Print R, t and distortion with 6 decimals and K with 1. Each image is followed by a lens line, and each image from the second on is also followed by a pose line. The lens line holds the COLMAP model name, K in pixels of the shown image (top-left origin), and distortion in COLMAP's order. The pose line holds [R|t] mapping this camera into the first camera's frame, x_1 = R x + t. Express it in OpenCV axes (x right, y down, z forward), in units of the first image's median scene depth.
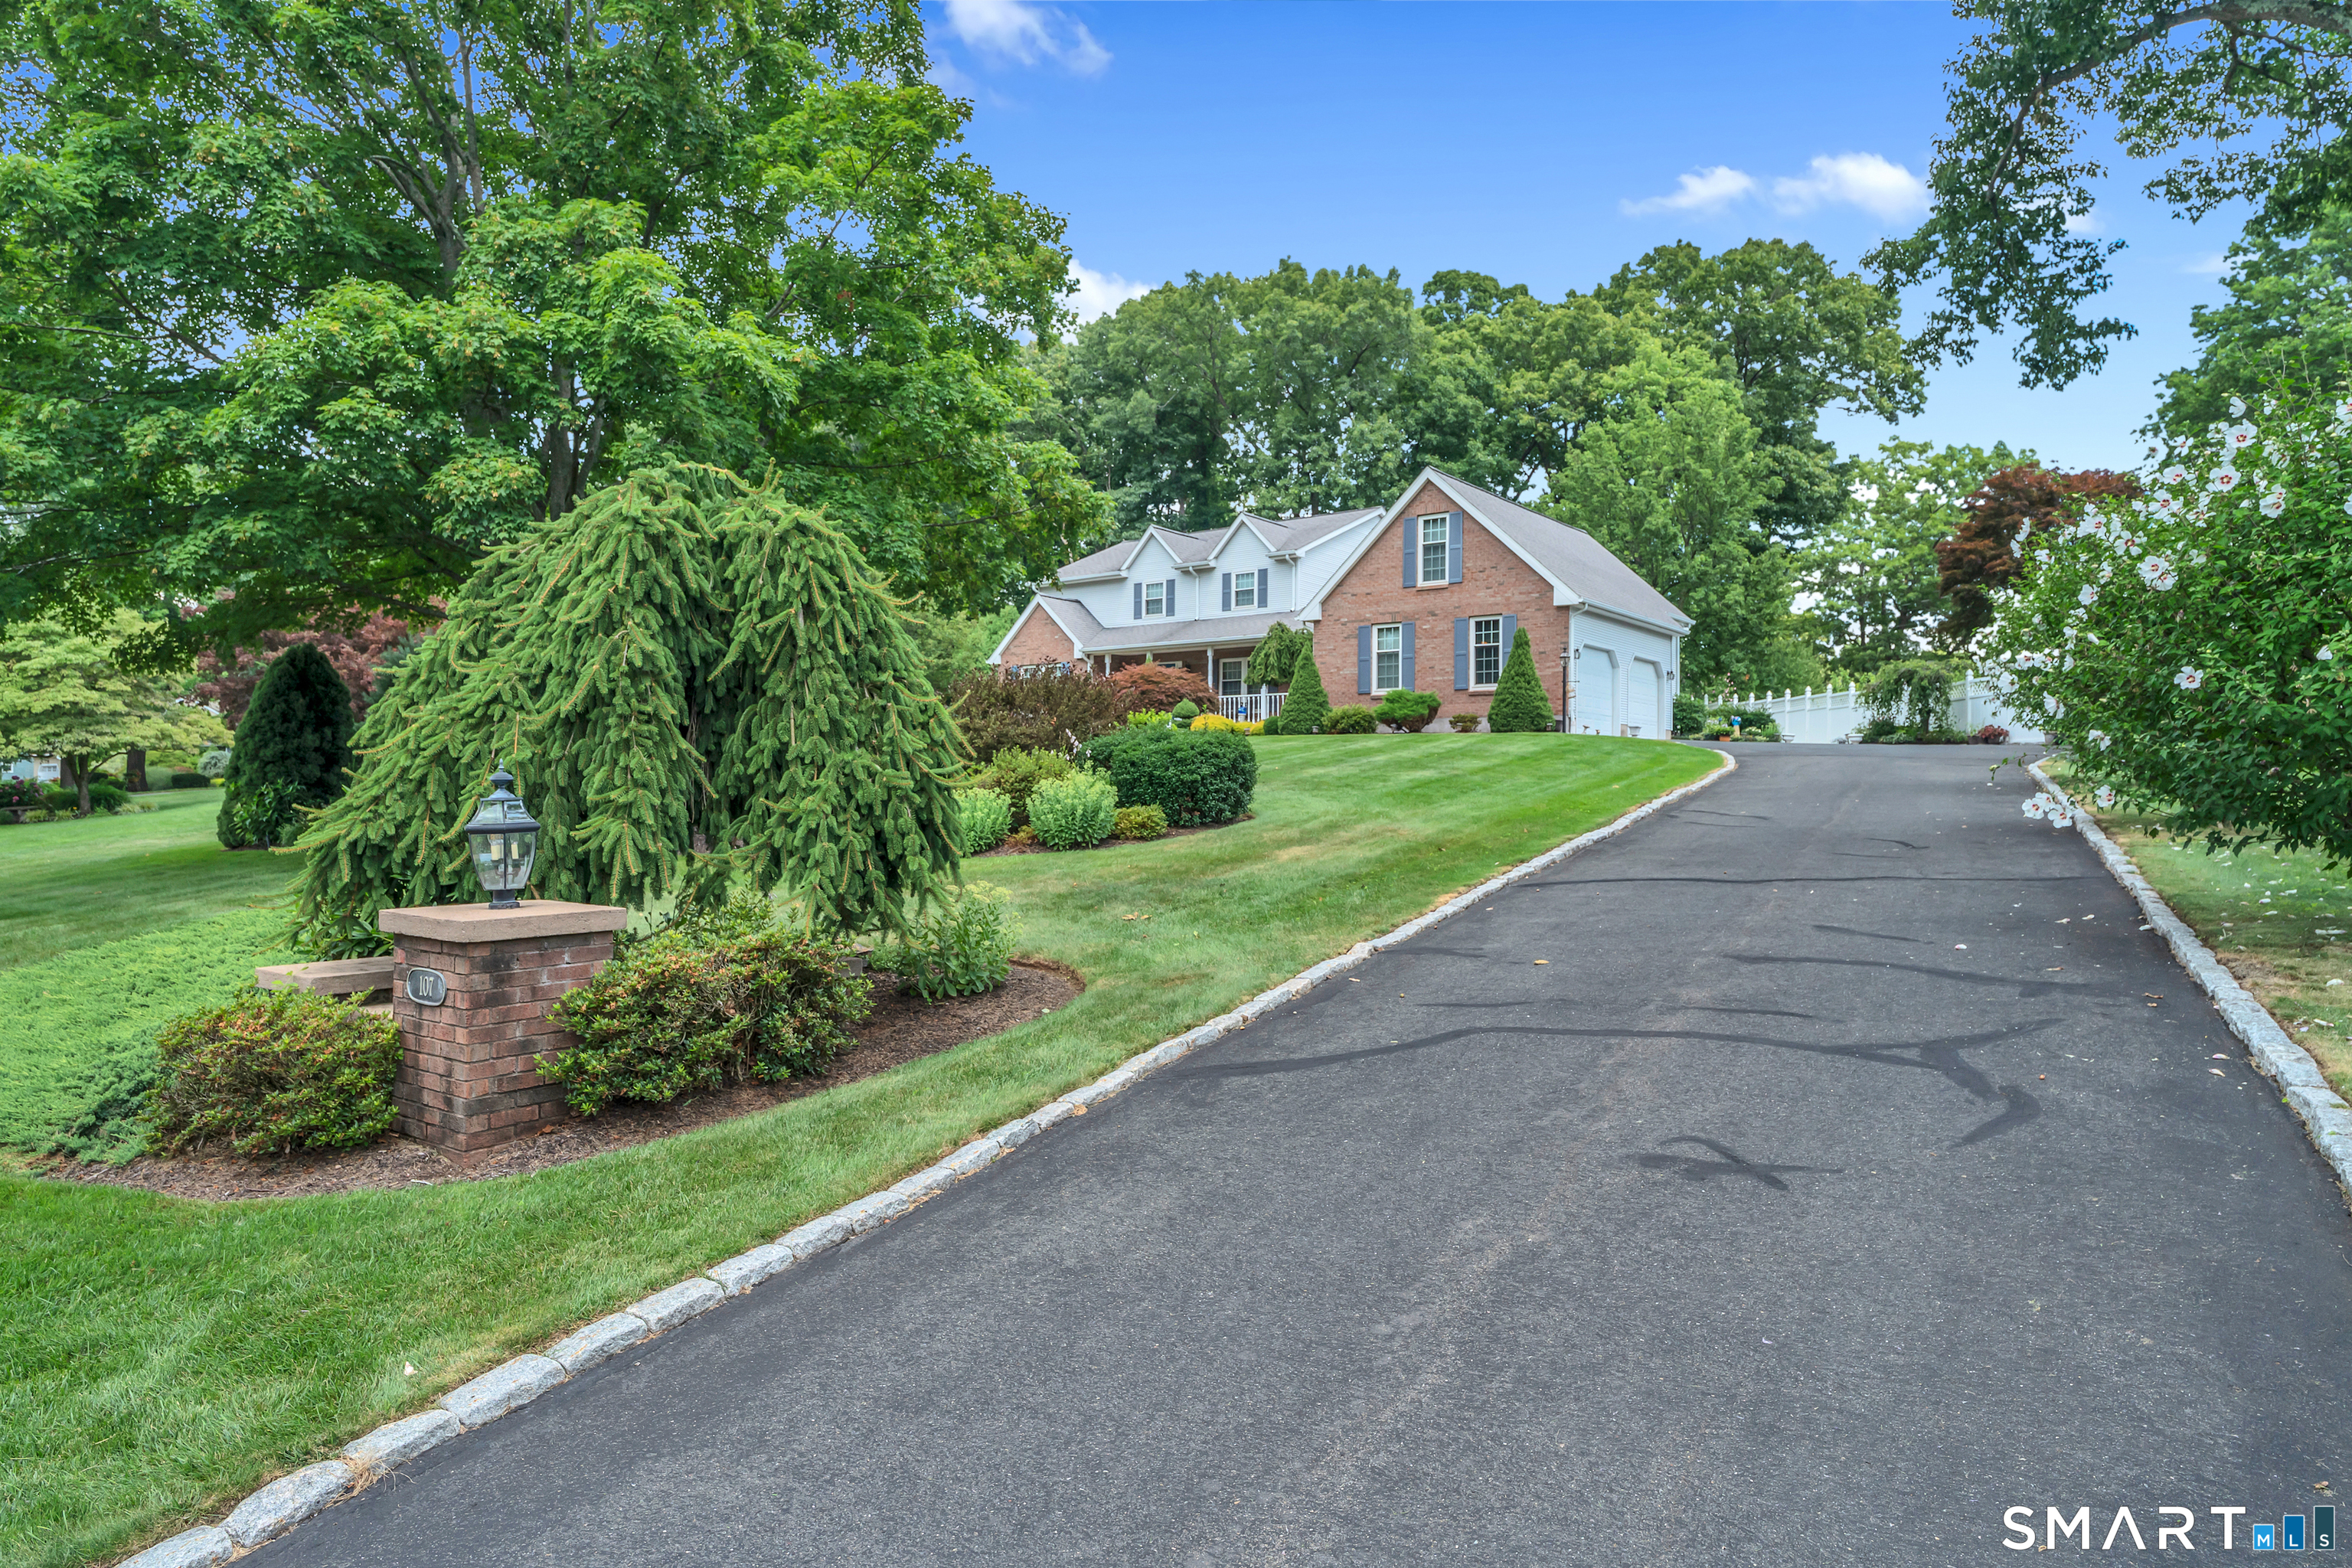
lens RADIAL K [[1347.1, 0, 1167.6], [0, 1347.1, 790.5], [0, 0, 1]] dist [0.000348, -0.000164]
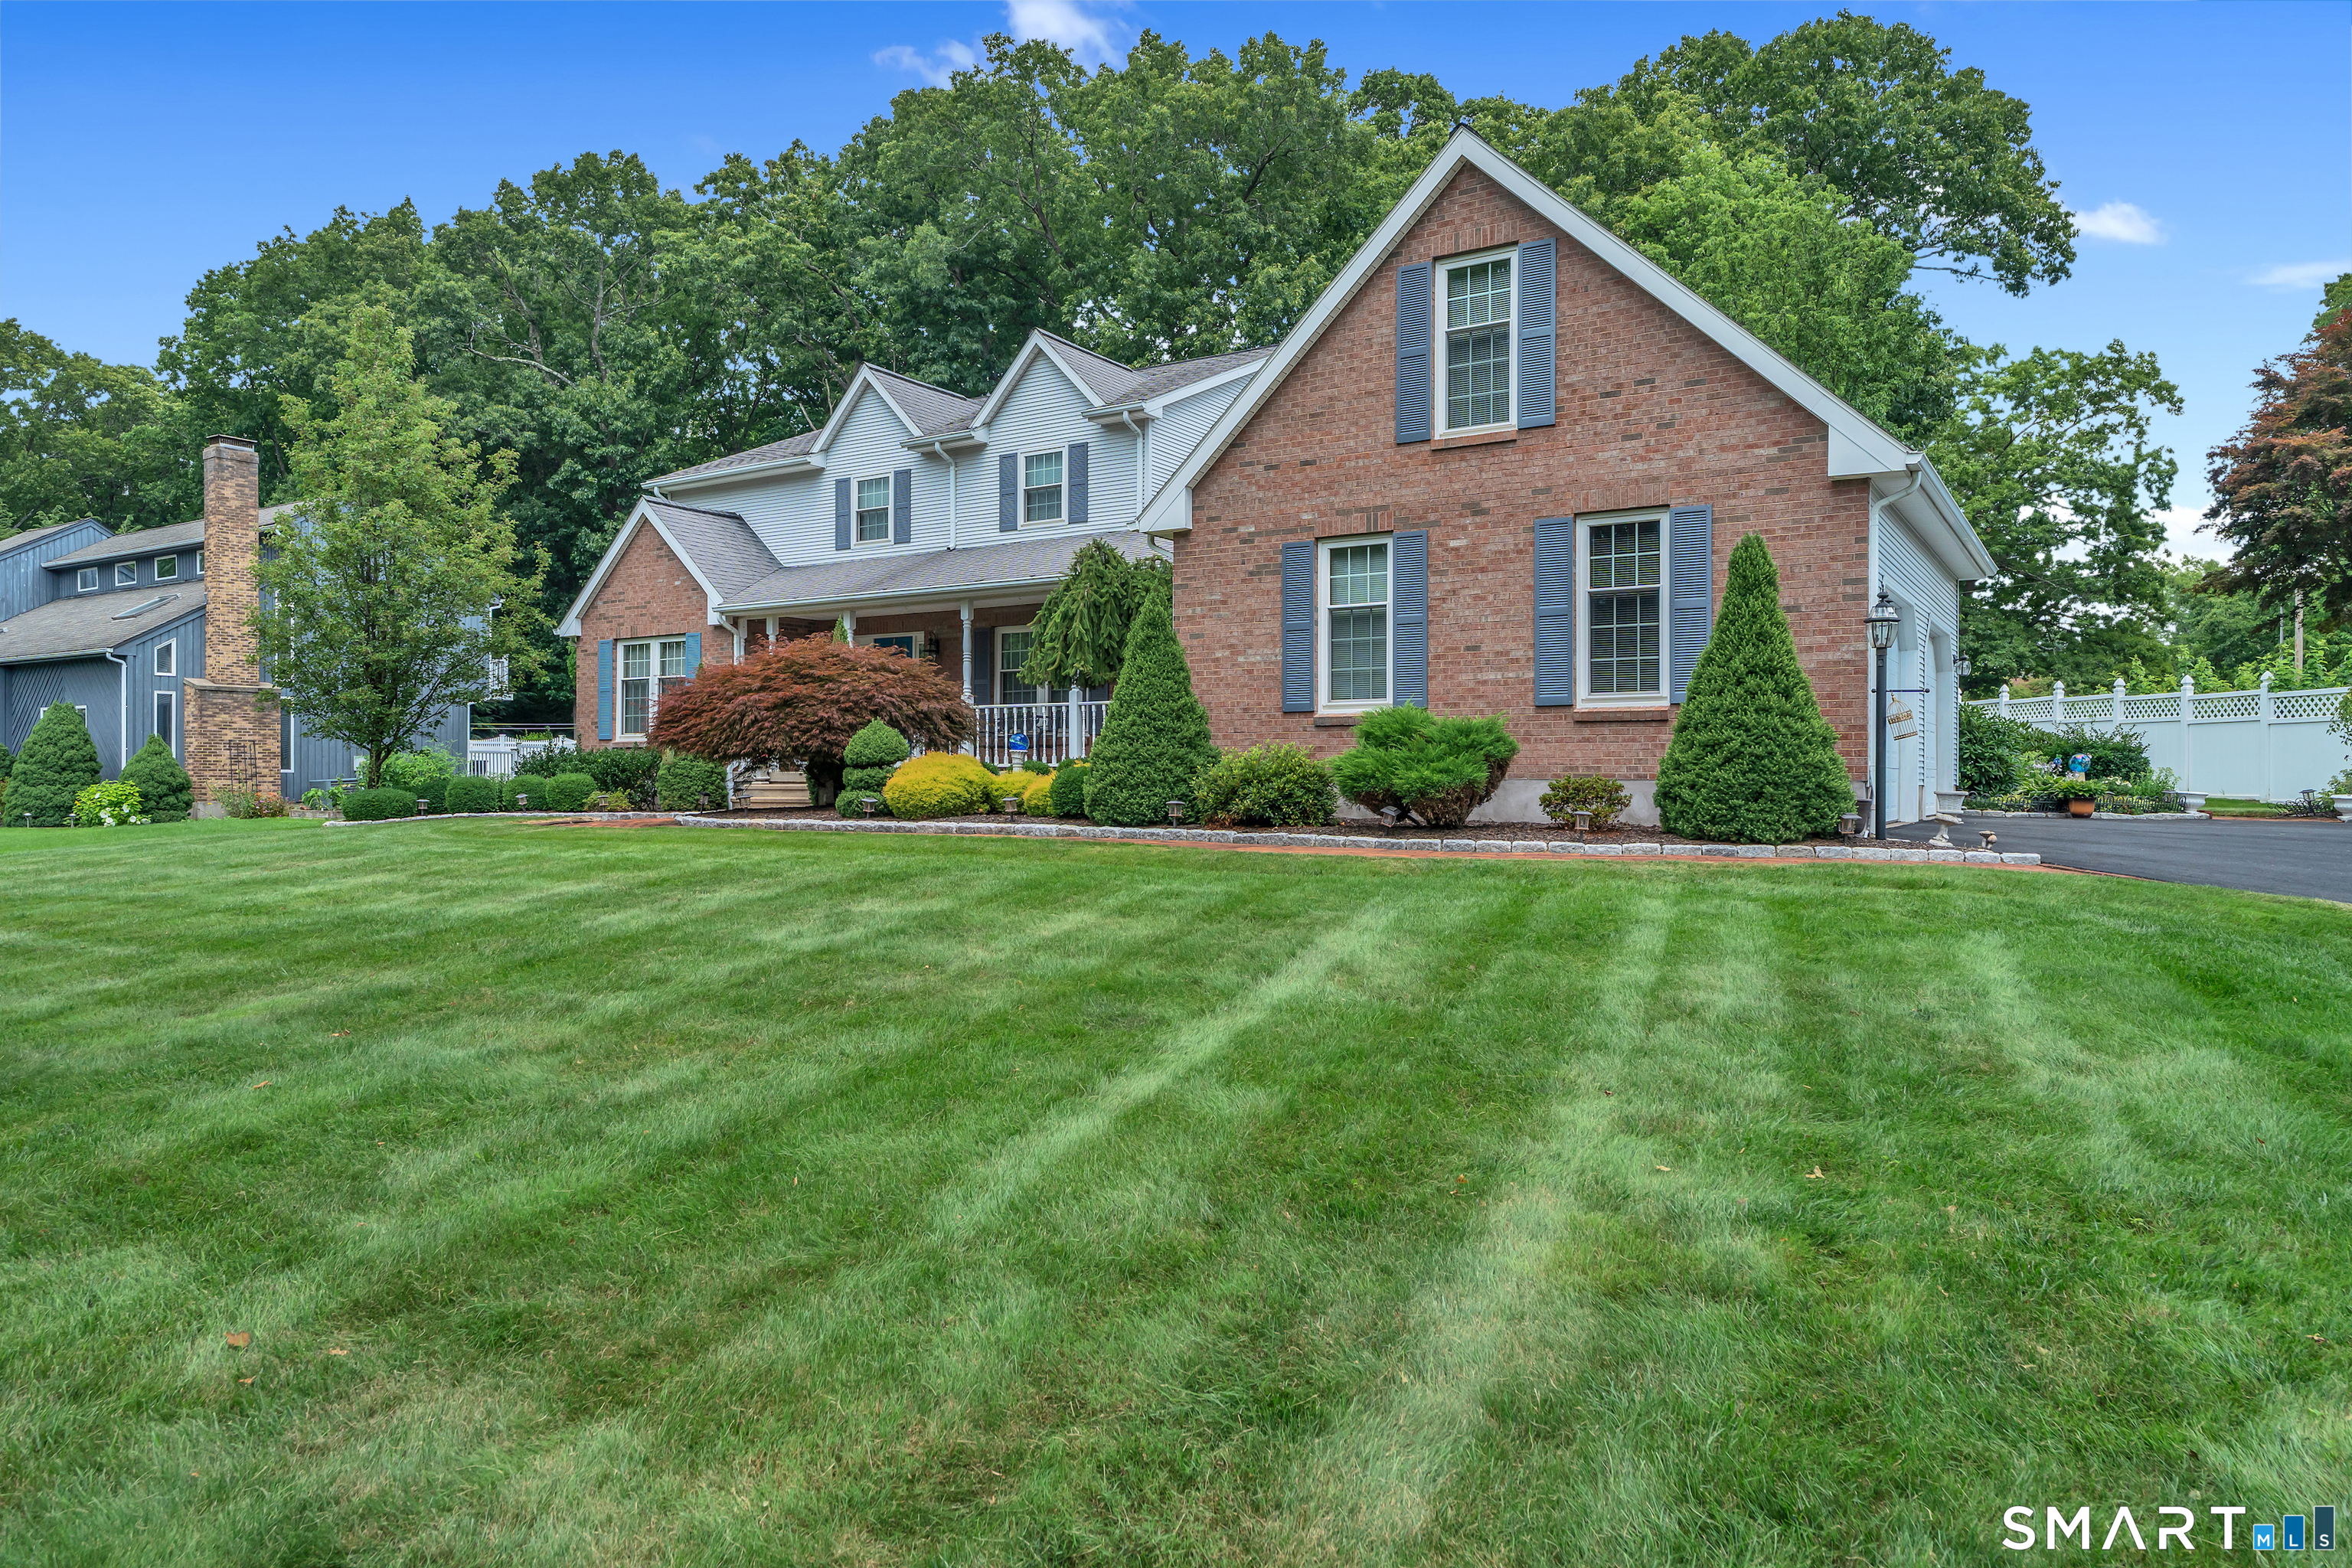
lens RADIAL K [[1536.6, 0, 1176.0], [0, 1536.6, 784.0], [0, 0, 1]] dist [0.036909, 0.000184]
pose [[0.995838, -0.005382, 0.090977, 0.061160], [0.005341, 0.999985, 0.000691, -0.046047], [-0.090979, -0.000202, 0.995853, 0.493298]]
